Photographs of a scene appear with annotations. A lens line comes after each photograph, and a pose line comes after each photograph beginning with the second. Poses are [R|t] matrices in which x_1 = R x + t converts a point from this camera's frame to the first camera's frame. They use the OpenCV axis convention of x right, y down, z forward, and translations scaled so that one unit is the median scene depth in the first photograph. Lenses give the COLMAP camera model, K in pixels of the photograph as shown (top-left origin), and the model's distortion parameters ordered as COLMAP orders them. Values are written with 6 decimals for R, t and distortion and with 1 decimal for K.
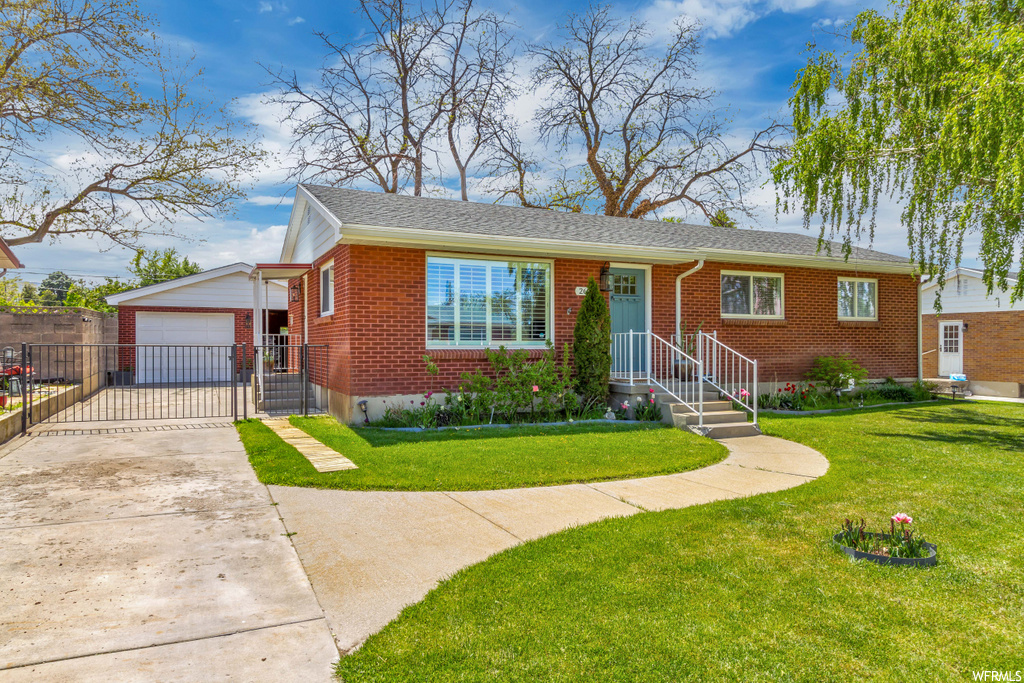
lens RADIAL K [[658.1, 0, 513.7], [0, 658.1, 340.7], [0, 0, 1]] dist [-0.001234, 0.000981]
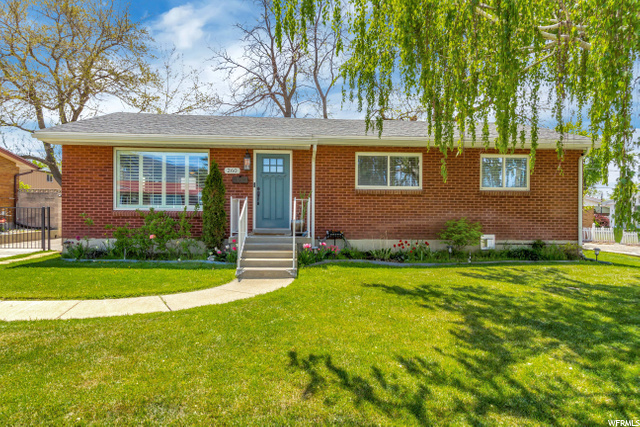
lens RADIAL K [[411.3, 0, 320.7], [0, 411.3, 217.1], [0, 0, 1]] dist [-0.001234, 0.000981]
pose [[0.932186, 0.010374, -0.361831, 0.573798], [-0.006687, 0.999912, 0.011441, 0.013151], [0.361918, -0.008246, 0.932173, 0.226577]]
